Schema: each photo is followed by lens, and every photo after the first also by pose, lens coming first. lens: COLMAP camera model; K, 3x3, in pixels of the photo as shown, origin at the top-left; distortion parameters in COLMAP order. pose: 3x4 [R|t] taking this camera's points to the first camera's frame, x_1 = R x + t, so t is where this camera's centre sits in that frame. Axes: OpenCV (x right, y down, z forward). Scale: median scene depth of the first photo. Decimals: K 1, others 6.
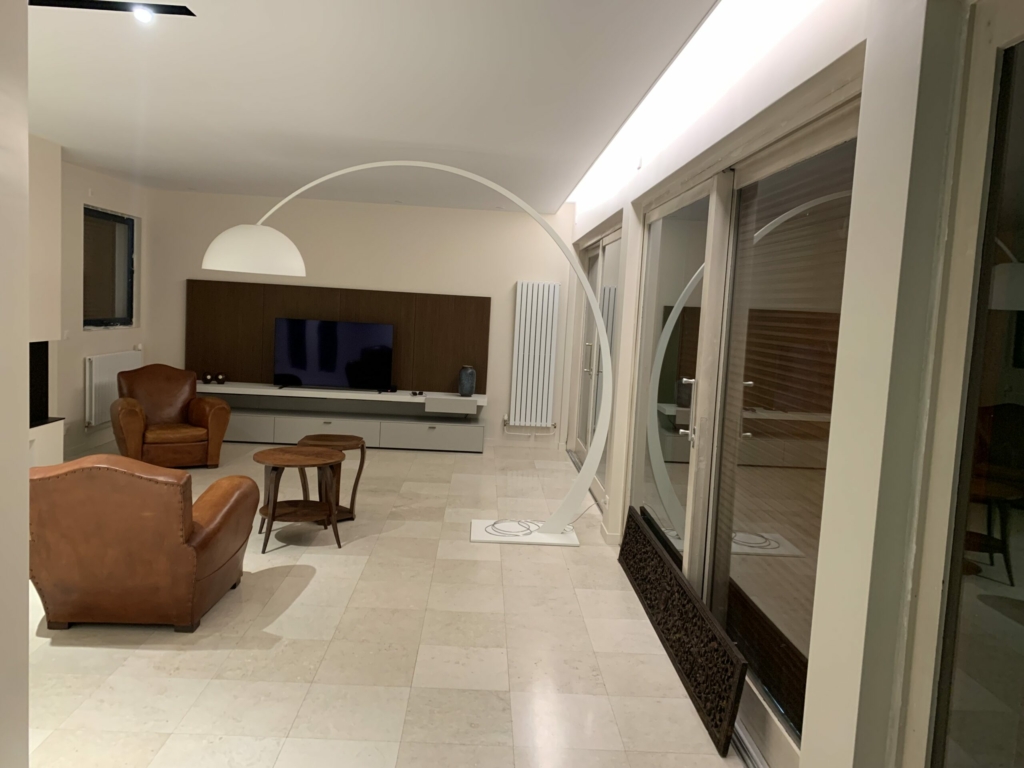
lens RADIAL K [[782.1, 0, 511.5], [0, 782.1, 381.0], [0, 0, 1]] dist [0.009176, -0.008792]
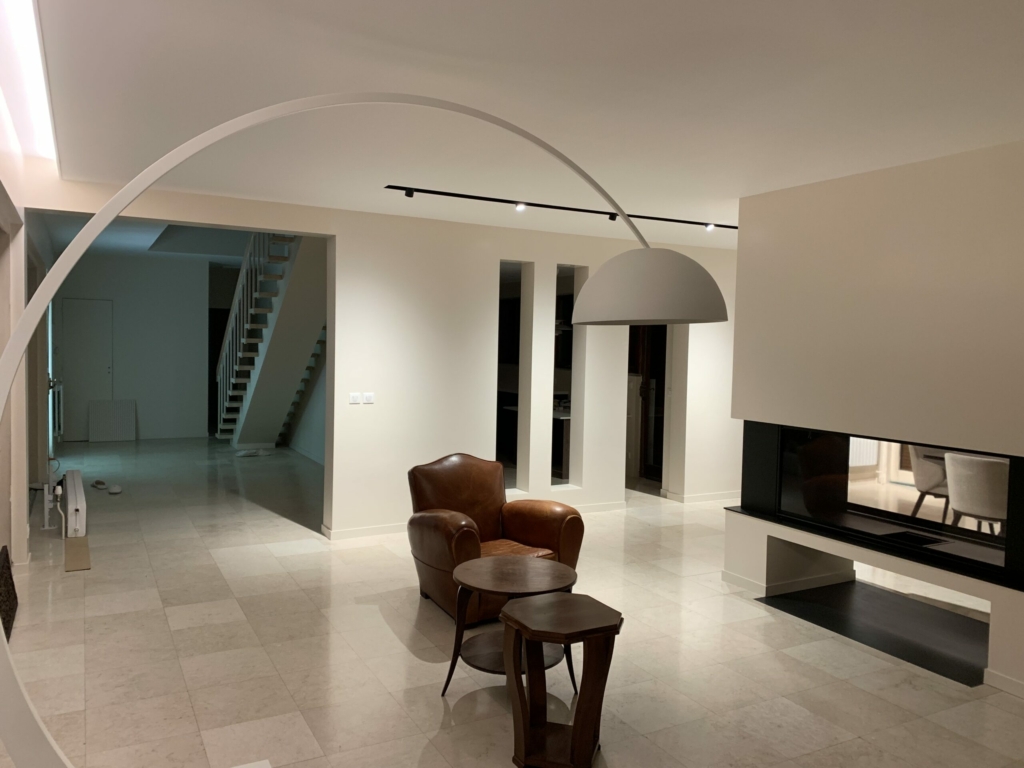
lens RADIAL K [[782.1, 0, 510.8], [0, 782.1, 386.3], [0, 0, 1]] dist [0.009176, -0.008792]
pose [[-0.891024, -0.046711, -0.451547, 0.087306], [-0.112569, 0.986360, 0.120093, -0.219831], [0.439778, 0.157835, -0.884128, 2.221678]]
